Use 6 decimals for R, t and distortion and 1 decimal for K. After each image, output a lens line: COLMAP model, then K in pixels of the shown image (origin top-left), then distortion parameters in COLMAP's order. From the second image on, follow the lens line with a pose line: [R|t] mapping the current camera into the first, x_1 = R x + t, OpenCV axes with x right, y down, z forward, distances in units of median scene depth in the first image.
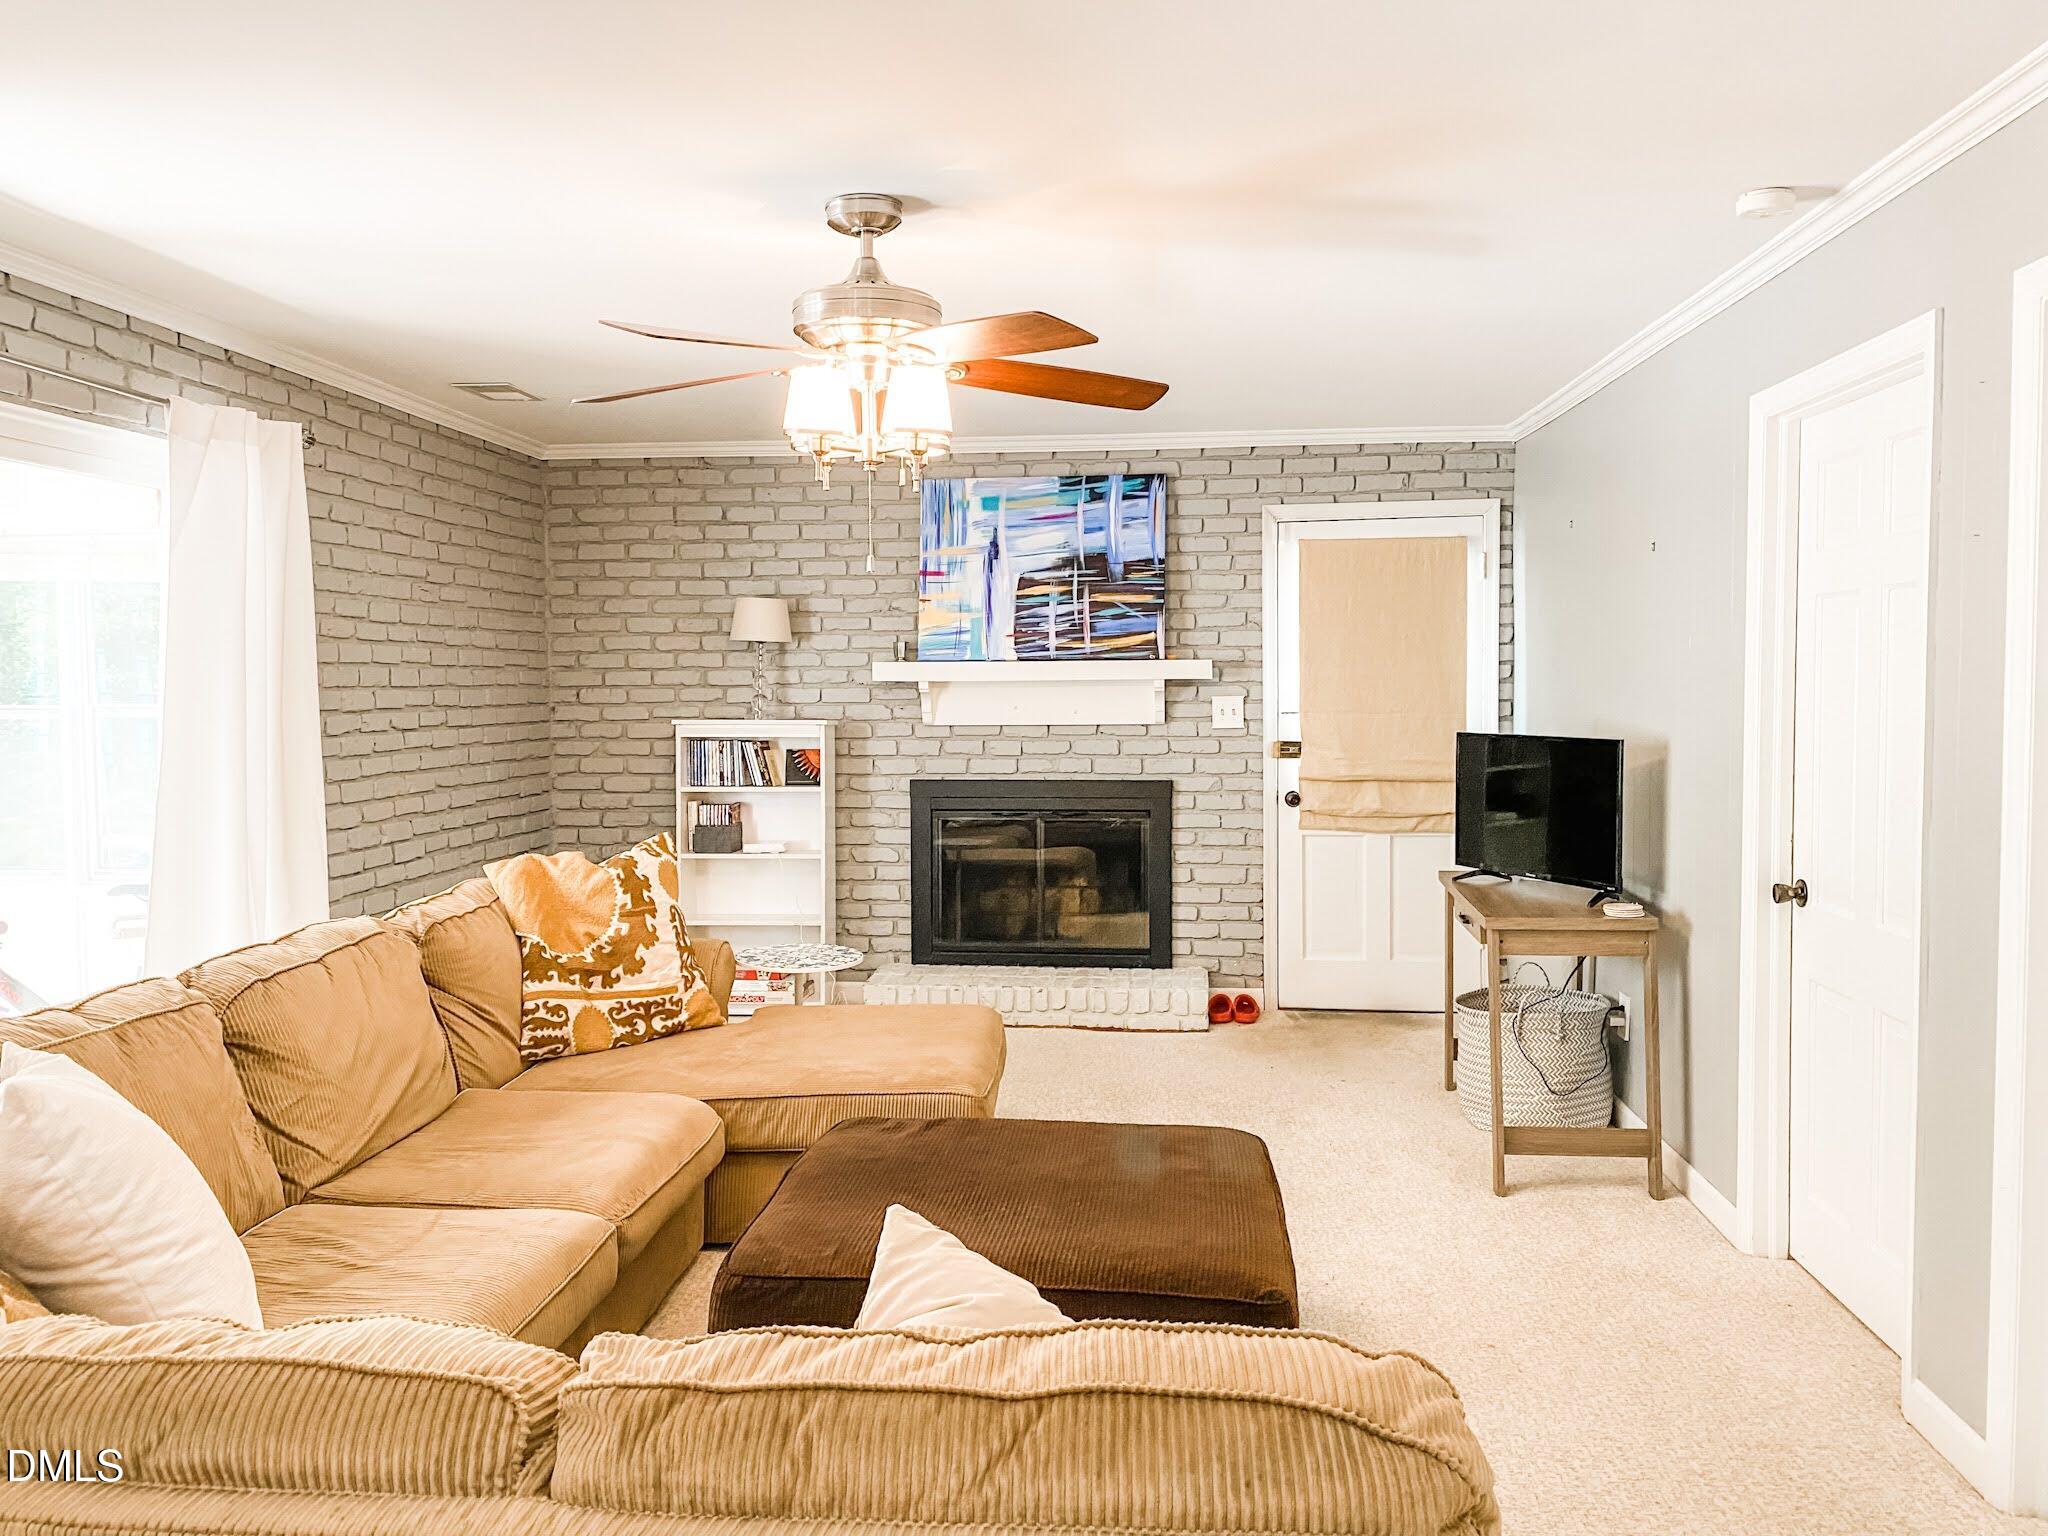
lens RADIAL K [[1539.8, 0, 1046.5], [0, 1539.8, 755.1], [0, 0, 1]] dist [0.094259, -0.104229]
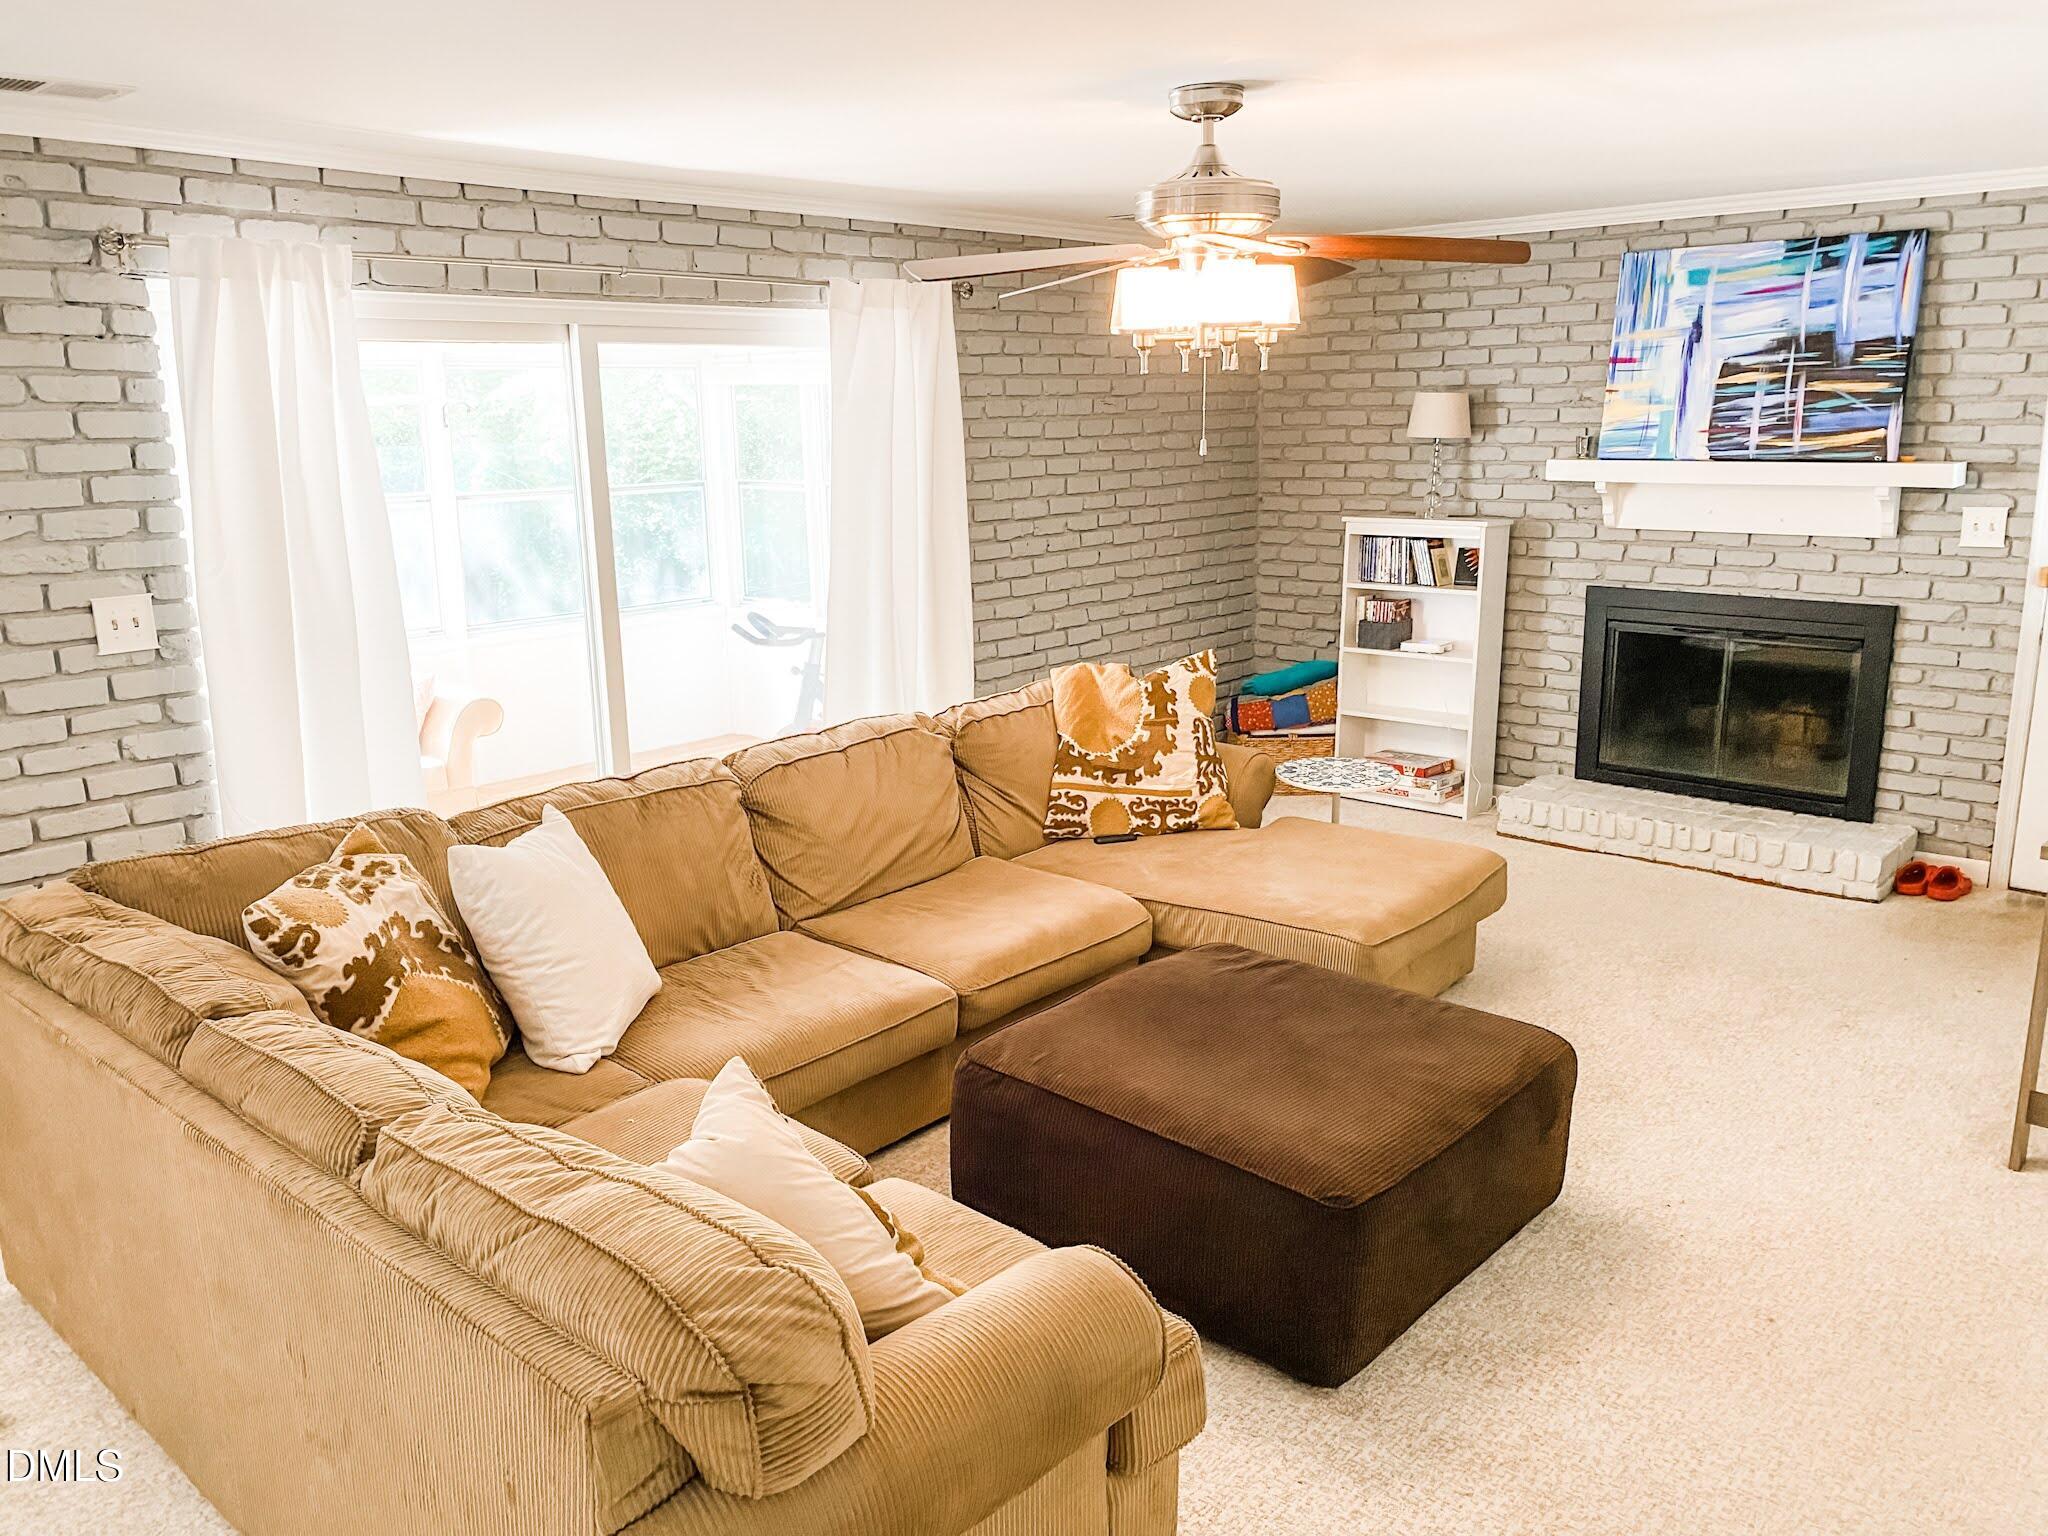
lens RADIAL K [[1539.8, 0, 1018.9], [0, 1539.8, 766.9], [0, 0, 1]] dist [0.094259, -0.104229]
pose [[0.815149, 0.125400, -0.565515, 0.192117], [-0.020833, 0.982001, 0.187725, -0.049896], [0.578876, -0.141243, 0.803089, 0.021310]]
